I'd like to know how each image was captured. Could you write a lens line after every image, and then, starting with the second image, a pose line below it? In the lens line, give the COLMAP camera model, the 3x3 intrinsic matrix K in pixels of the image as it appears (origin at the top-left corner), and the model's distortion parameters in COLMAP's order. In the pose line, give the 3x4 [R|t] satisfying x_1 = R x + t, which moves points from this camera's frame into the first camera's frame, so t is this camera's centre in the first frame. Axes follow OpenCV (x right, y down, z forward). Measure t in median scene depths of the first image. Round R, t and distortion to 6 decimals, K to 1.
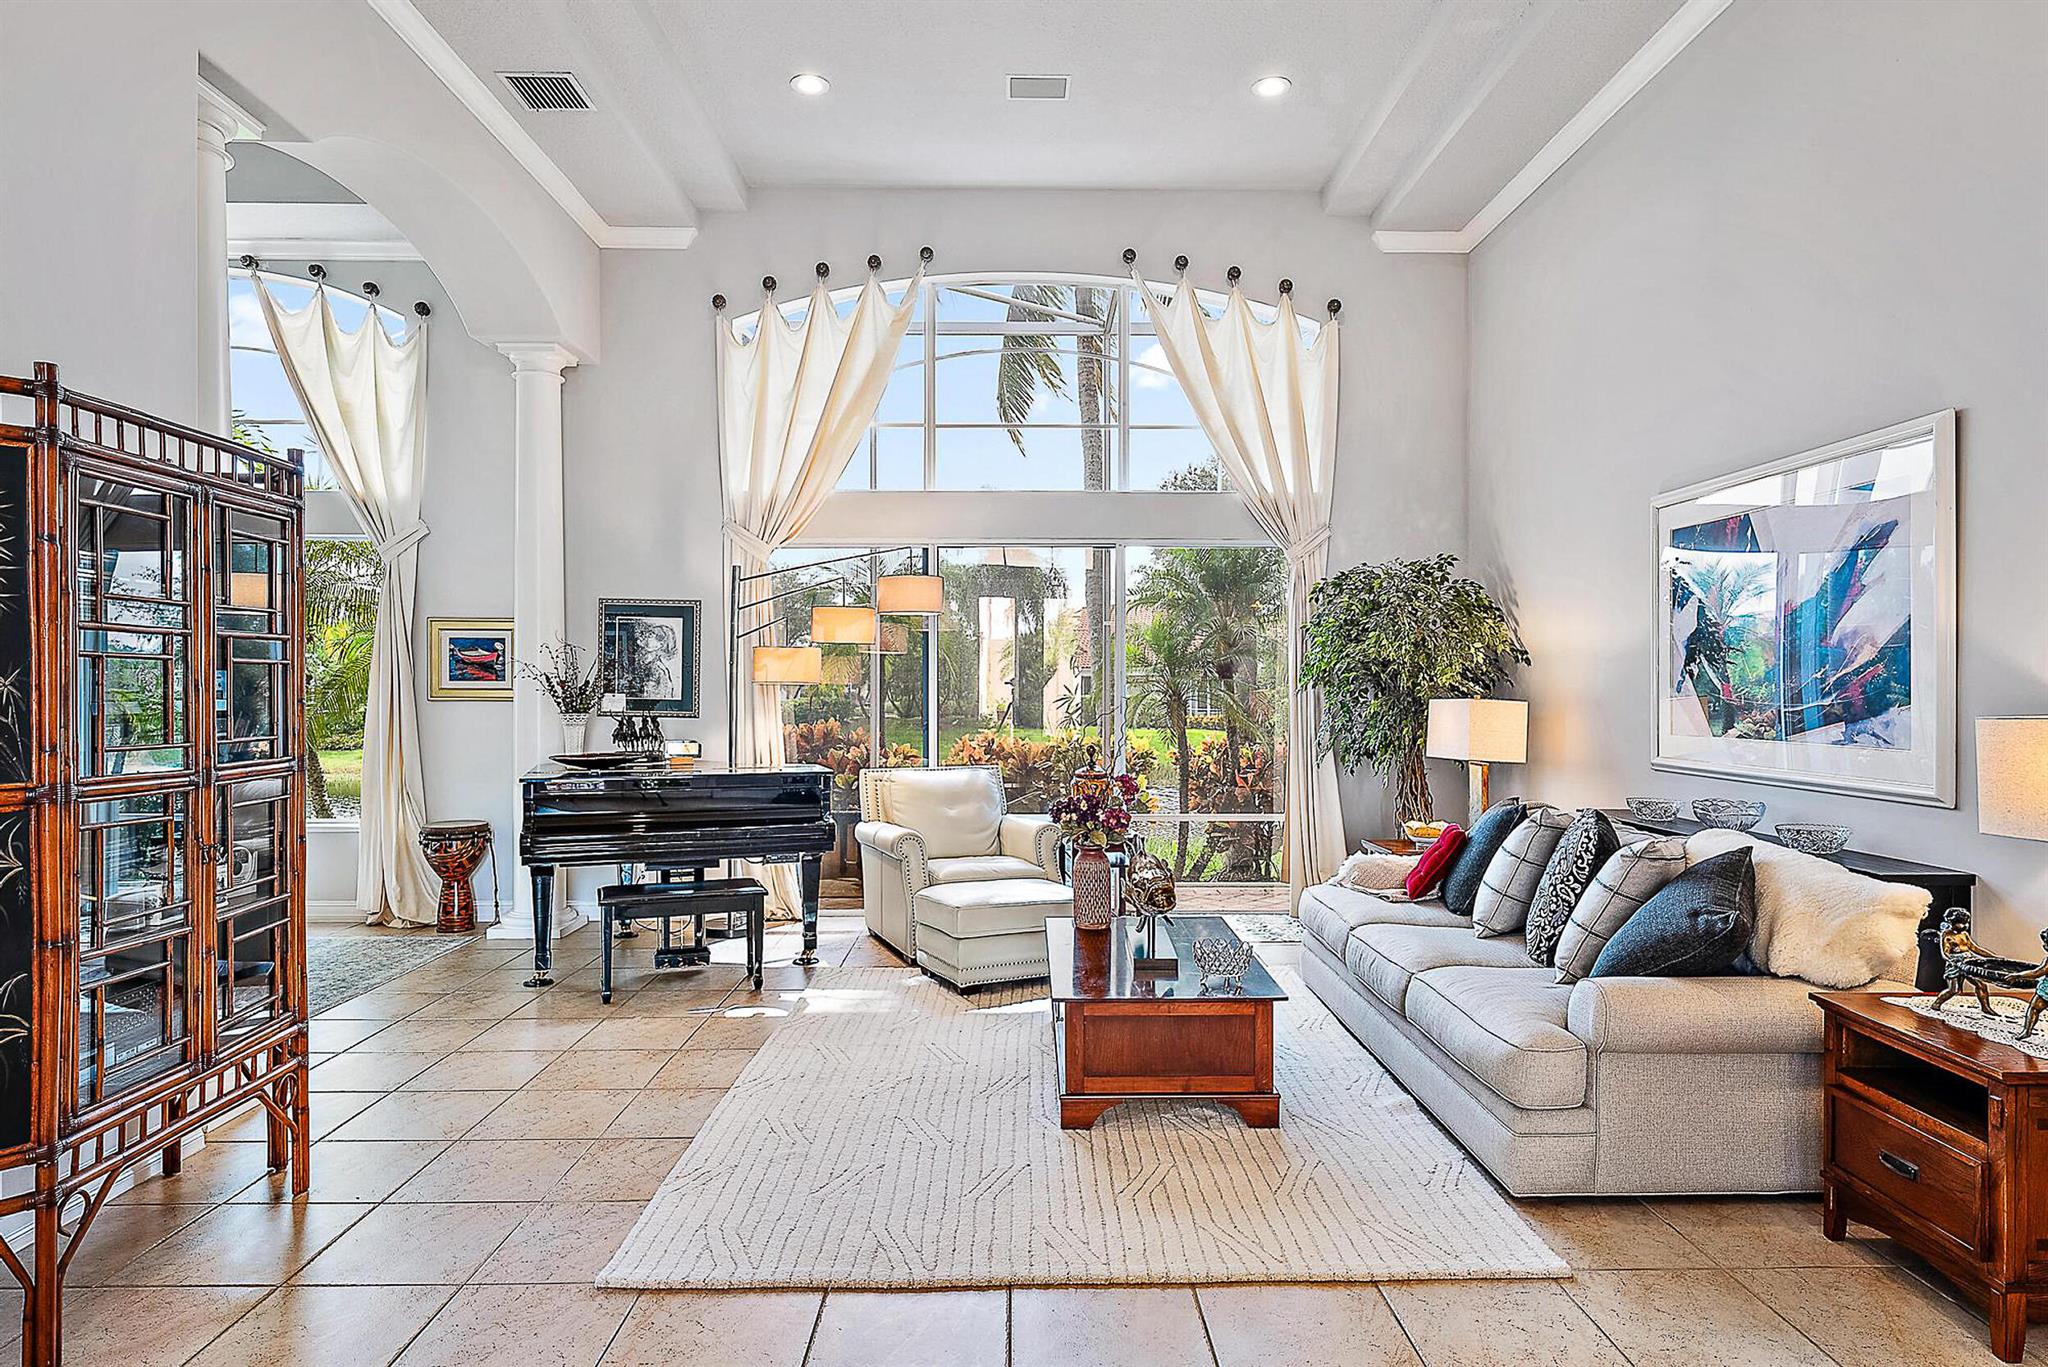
lens RADIAL K [[1120.8, 0, 1031.4], [0, 1120.8, 690.7], [0, 0, 1]] dist [0.007978, 0.000789]
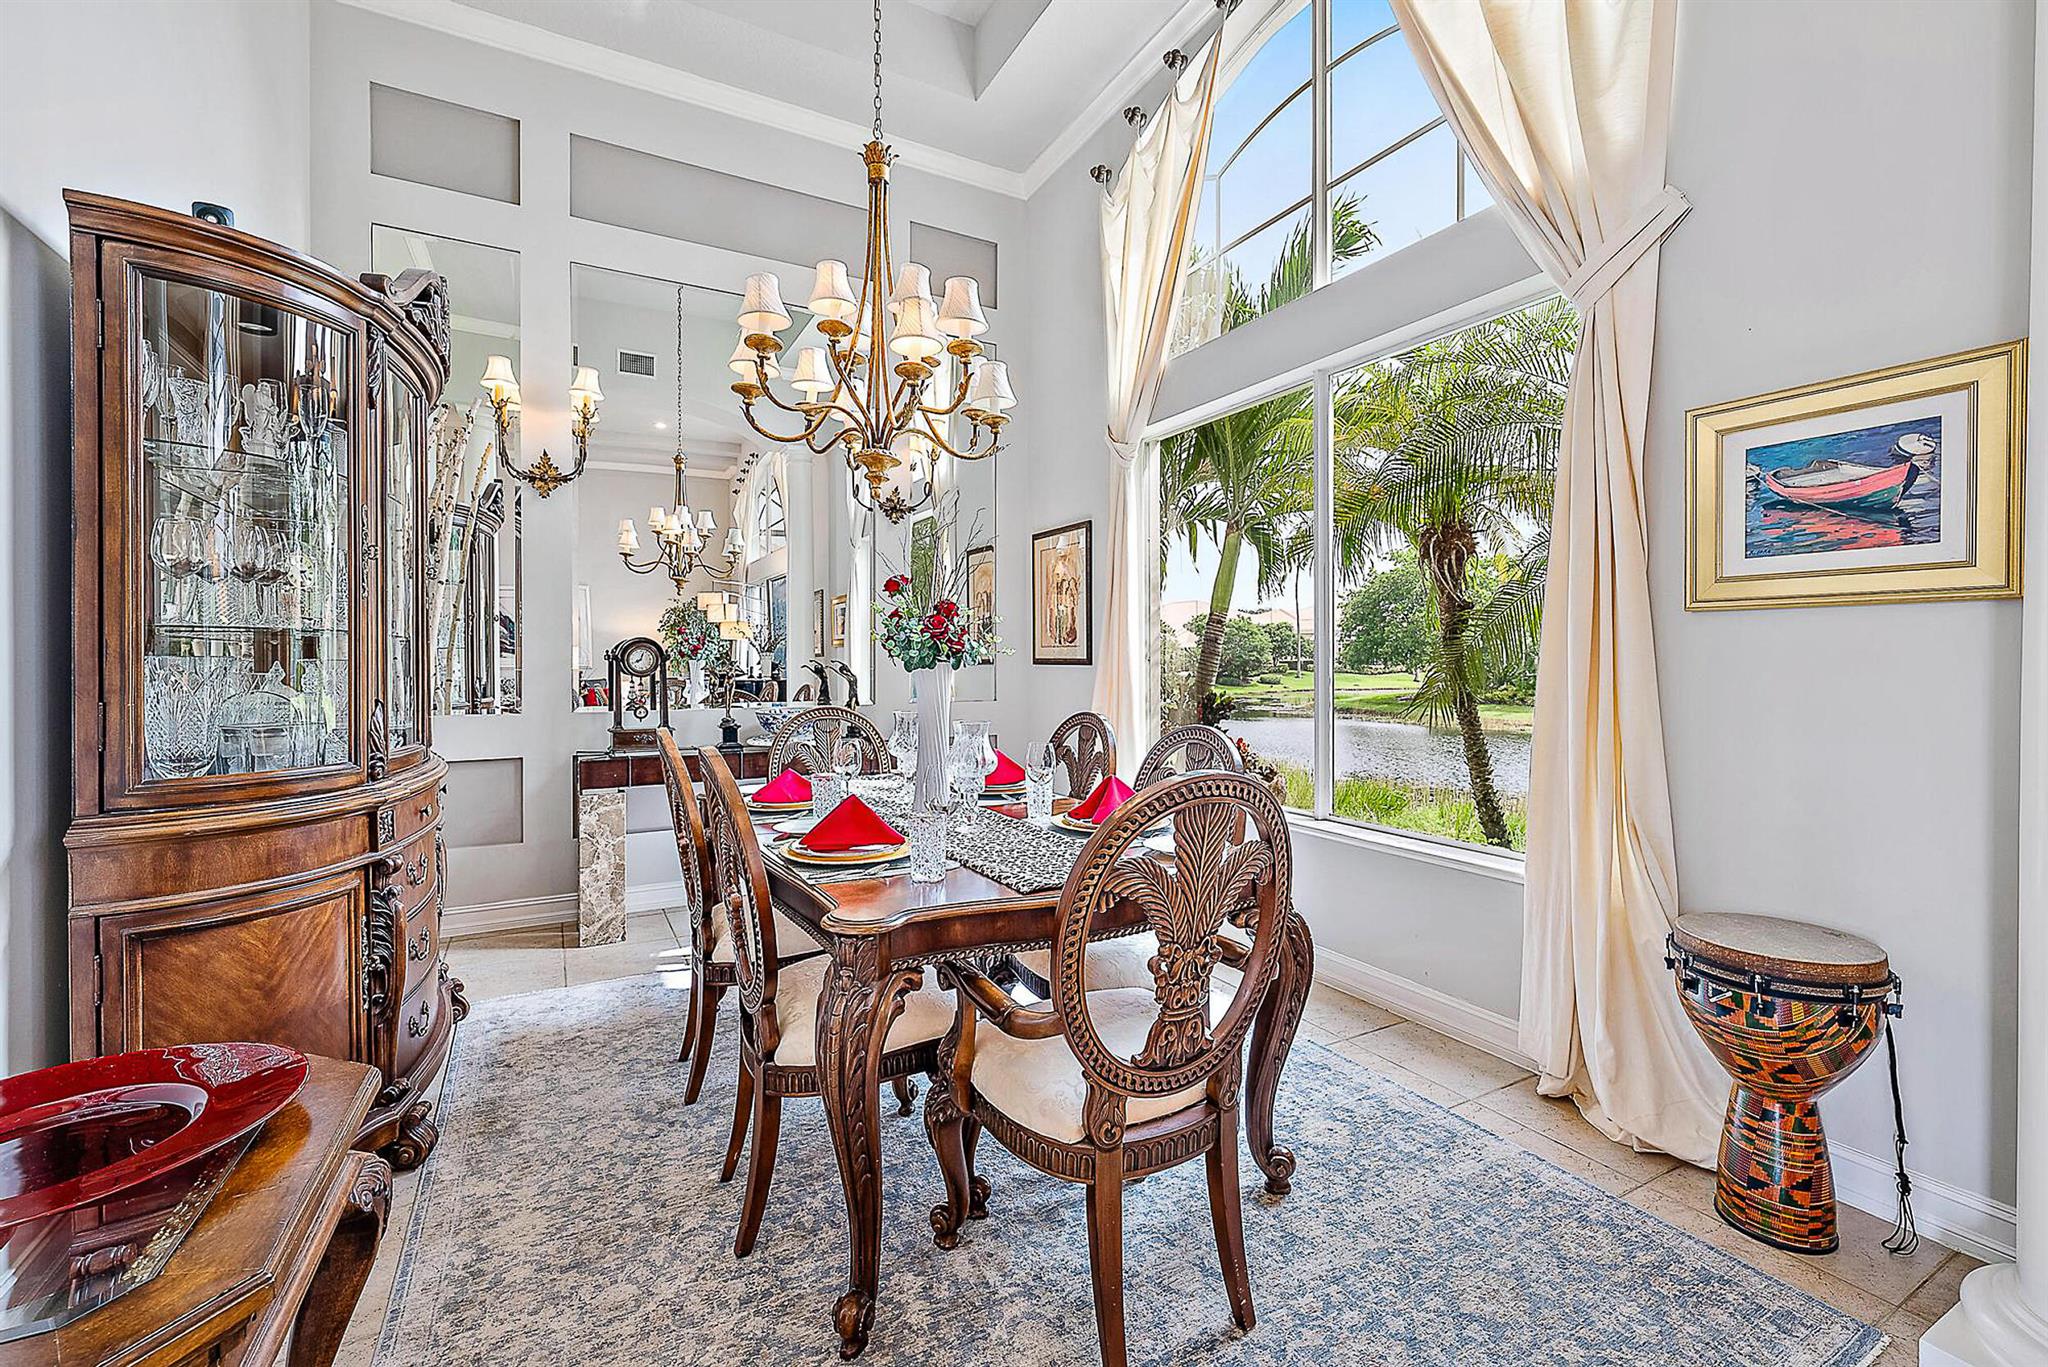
lens RADIAL K [[875.7, 0, 1027.1], [0, 875.7, 665.9], [0, 0, 1]] dist [-0.002843, 0.000205]
pose [[0.468260, 0.008326, -0.883552, -0.365368], [0.000322, 0.999954, 0.009593, 0.026275], [0.883591, -0.004776, 0.468236, 0.633258]]
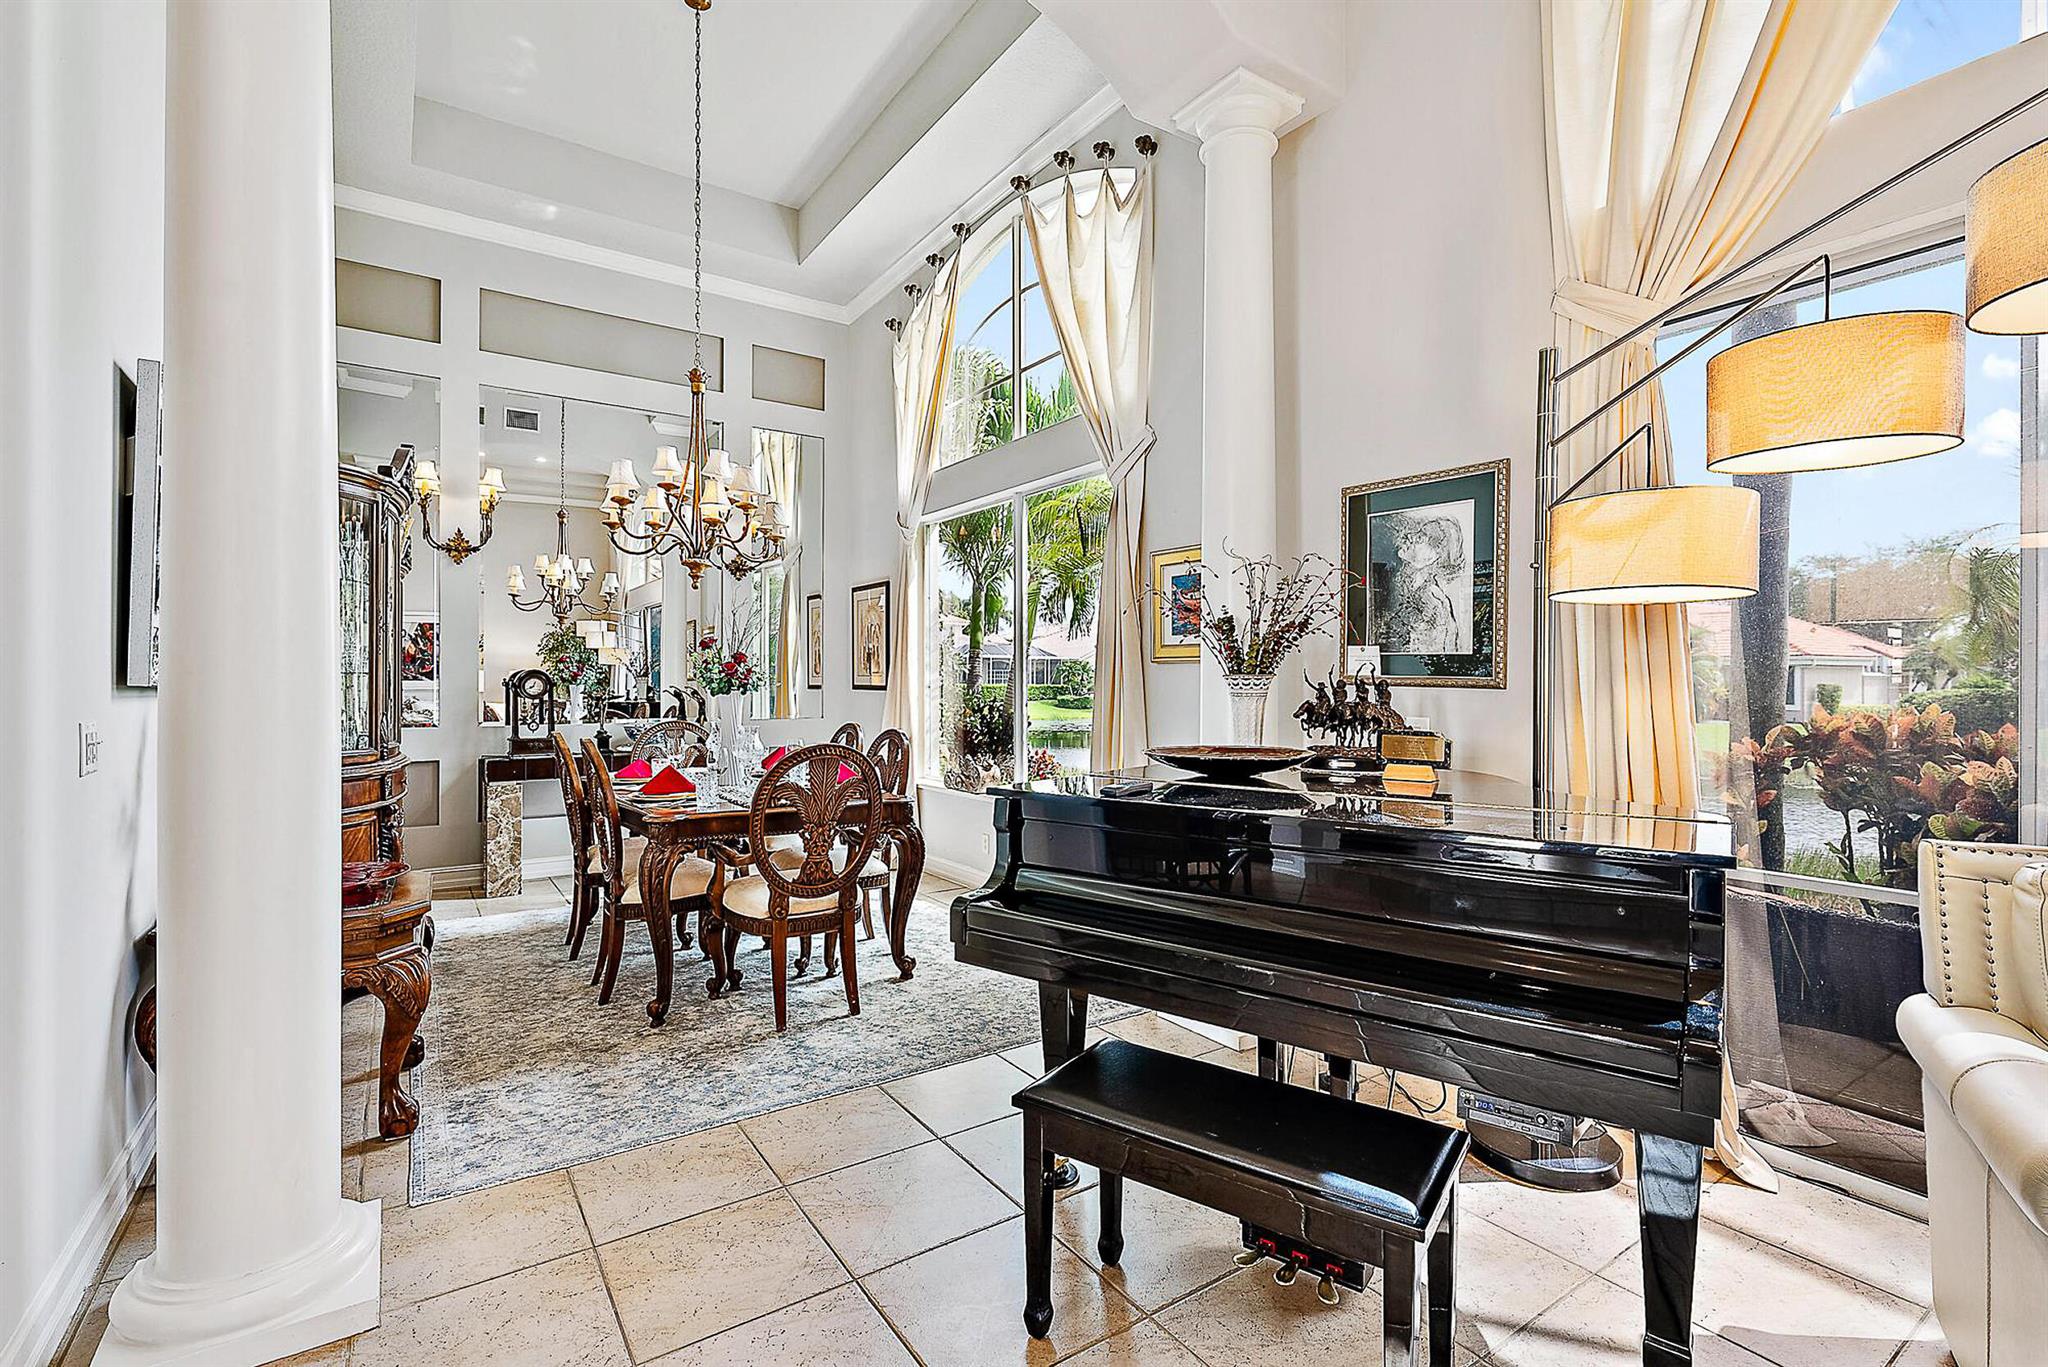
lens RADIAL K [[925.6, 0, 1030.9], [0, 925.6, 674.8], [0, 0, 1]] dist [0.002701, 0.000314]
pose [[0.552006, -0.002248, -0.833837, -0.064943], [-0.001398, 0.999992, -0.003622, 0.019429], [0.833839, 0.003165, 0.551999, 0.592072]]
